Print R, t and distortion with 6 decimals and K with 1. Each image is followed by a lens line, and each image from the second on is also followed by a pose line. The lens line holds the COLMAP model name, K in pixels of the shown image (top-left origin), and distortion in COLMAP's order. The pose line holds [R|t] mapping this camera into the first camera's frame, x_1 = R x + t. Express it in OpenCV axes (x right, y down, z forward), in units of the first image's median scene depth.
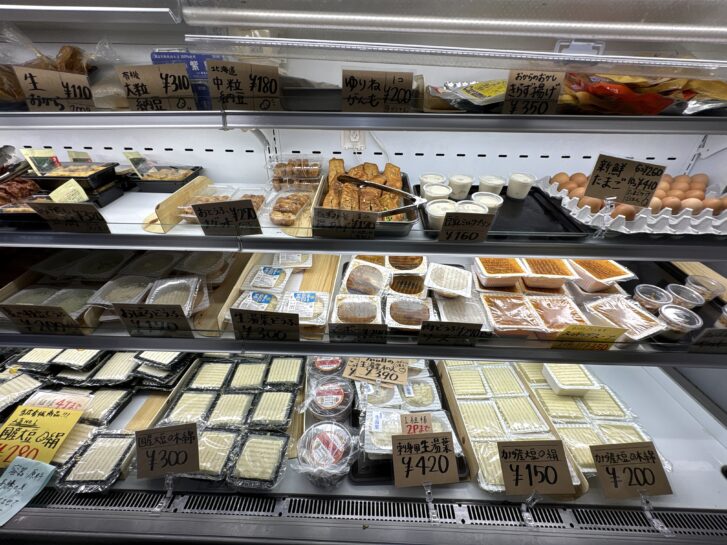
lens RADIAL K [[291.2, 0, 363.3], [0, 291.2, 271.9], [0, 0, 1]] dist [-0.001075, -0.000152]
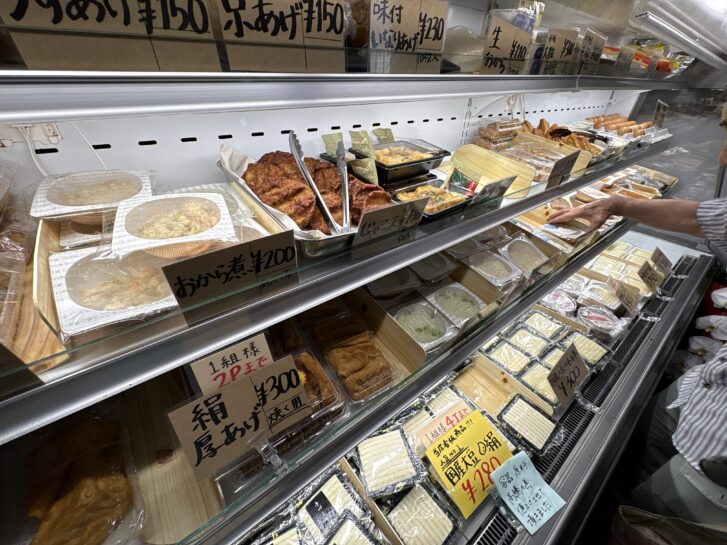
lens RADIAL K [[291.2, 0, 362.0], [0, 291.2, 273.1], [0, 0, 1]] dist [-0.001075, -0.000152]
pose [[0.776881, -0.349290, 0.523882, -2.053485], [0.313431, 0.936144, 0.159363, -0.257043], [-0.546092, 0.040395, 0.836751, 0.510481]]
